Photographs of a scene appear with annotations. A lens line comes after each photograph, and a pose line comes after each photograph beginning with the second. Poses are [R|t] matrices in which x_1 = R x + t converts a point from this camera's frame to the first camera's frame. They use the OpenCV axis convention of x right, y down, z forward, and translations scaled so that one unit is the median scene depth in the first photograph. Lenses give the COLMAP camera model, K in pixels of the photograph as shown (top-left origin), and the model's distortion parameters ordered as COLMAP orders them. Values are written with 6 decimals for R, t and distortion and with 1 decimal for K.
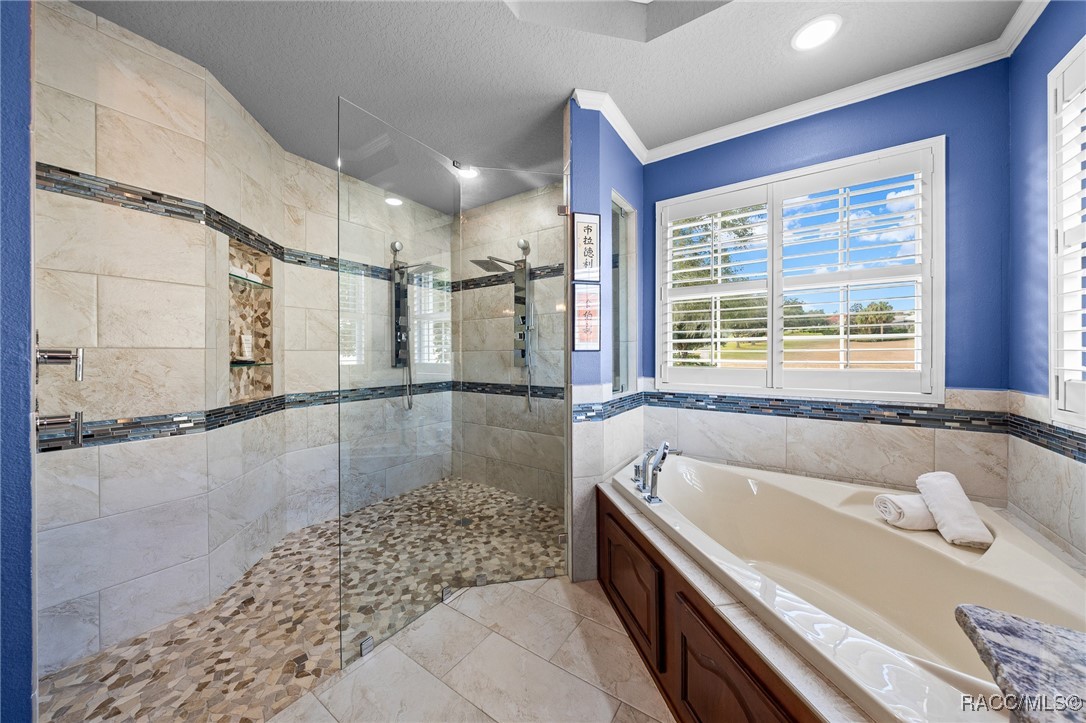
lens RADIAL K [[370.8, 0, 539.5], [0, 370.8, 357.7], [0, 0, 1]] dist [-0.001692, -0.000607]
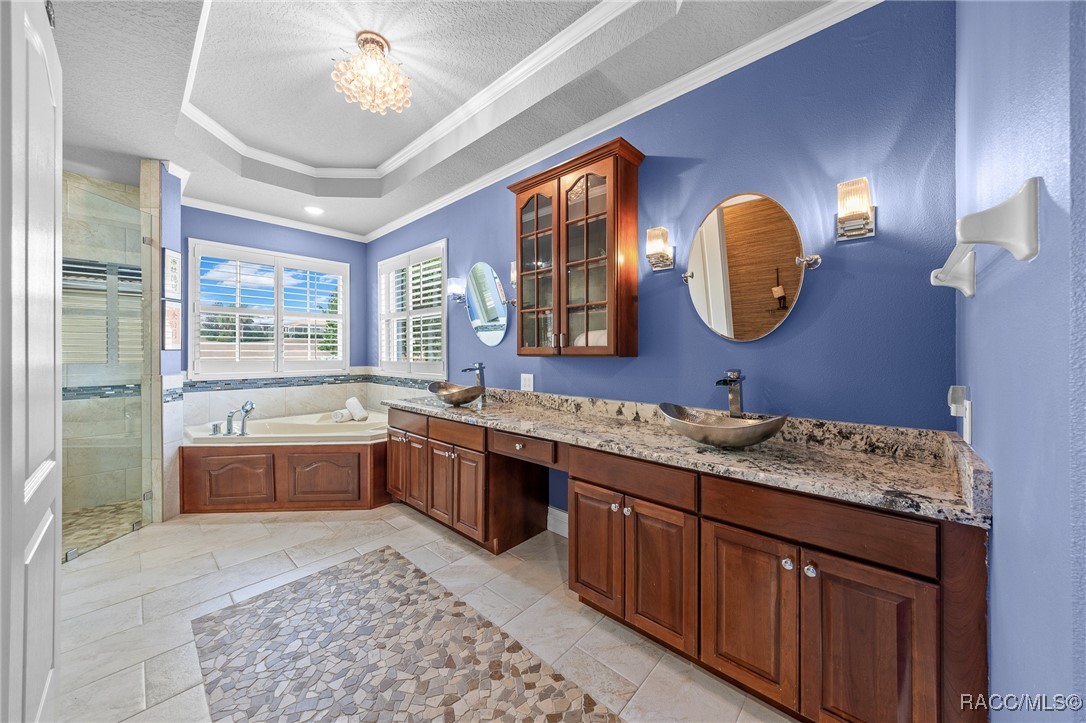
lens RADIAL K [[370.8, 0, 535.4], [0, 370.8, 353.1], [0, 0, 1]] dist [-0.001692, -0.000607]
pose [[0.163889, 0.001830, 0.986477, -1.021348], [0.009362, 0.999950, -0.003410, 0.010733], [-0.986434, 0.009794, 0.163864, -0.561750]]
